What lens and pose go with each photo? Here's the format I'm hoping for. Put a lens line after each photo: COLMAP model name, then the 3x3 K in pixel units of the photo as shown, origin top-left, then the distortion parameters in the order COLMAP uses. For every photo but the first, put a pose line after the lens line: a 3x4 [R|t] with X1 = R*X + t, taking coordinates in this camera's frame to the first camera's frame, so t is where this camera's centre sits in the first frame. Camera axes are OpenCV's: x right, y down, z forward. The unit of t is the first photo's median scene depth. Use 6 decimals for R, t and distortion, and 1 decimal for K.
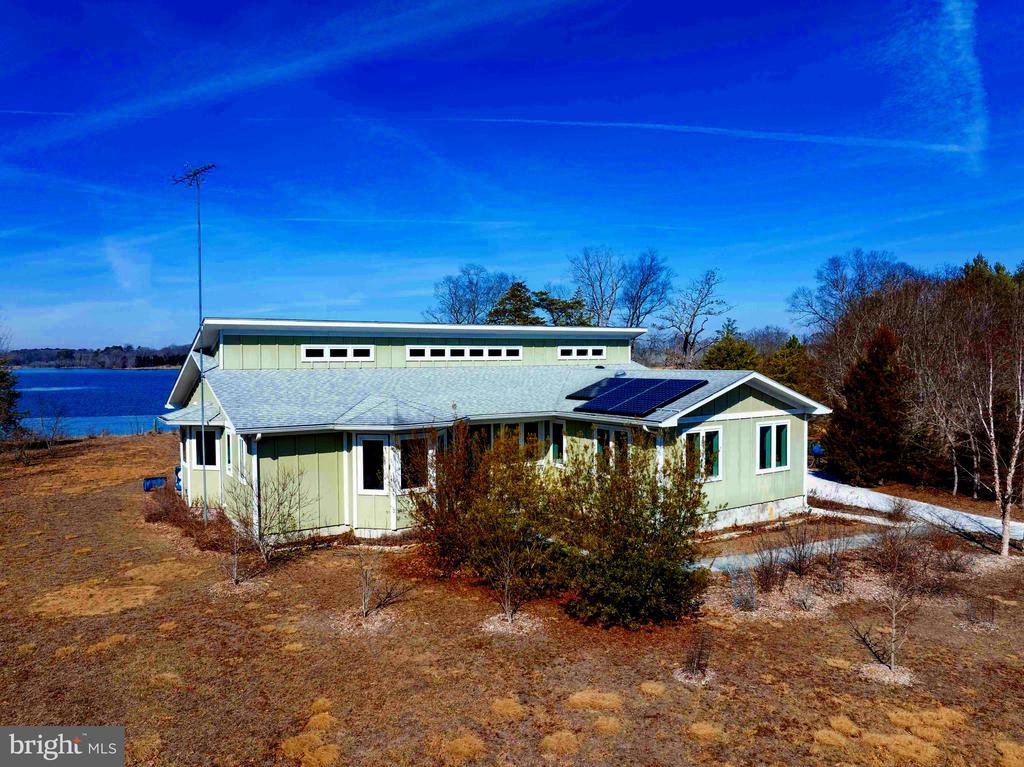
lens RADIAL K [[719.4, 0, 519.3], [0, 719.4, 382.8], [0, 0, 1]] dist [-0.028322, -0.013304]
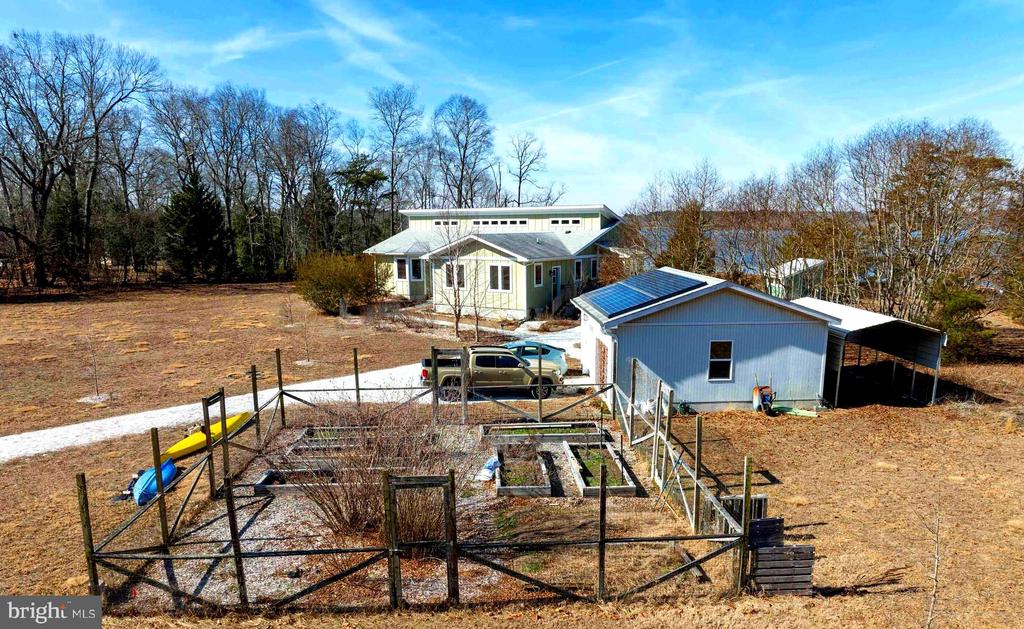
lens RADIAL K [[736.7, 0, 507.1], [0, 736.7, 368.1], [0, 0, 1]] dist [0.000426, 0.002157]
pose [[0.352272, 0.182698, -0.917892, 2.208530], [-0.024020, 0.982203, 0.186280, -0.034109], [0.935589, -0.043573, 0.350391, 0.385844]]
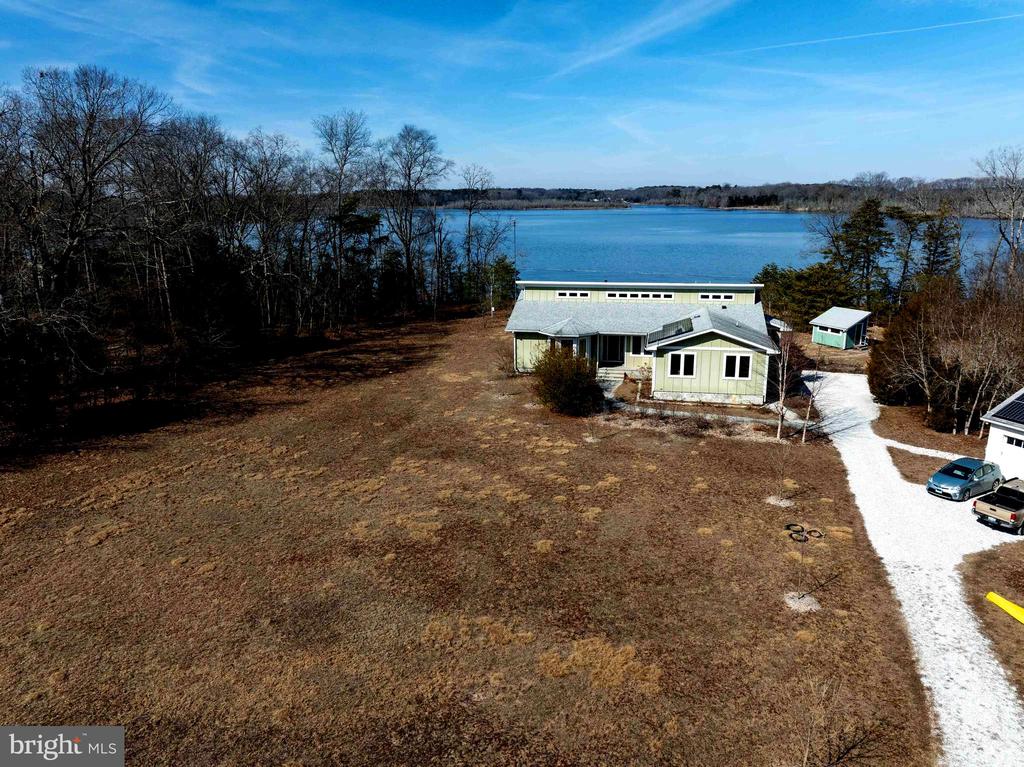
lens RADIAL K [[719.4, 0, 516.4], [0, 719.4, 390.8], [0, 0, 1]] dist [-0.028322, -0.013304]
pose [[0.704975, 0.183891, -0.684978, 1.335134], [-0.018131, 0.970159, 0.241791, -0.318120], [0.709000, -0.158037, 0.687272, -0.785474]]
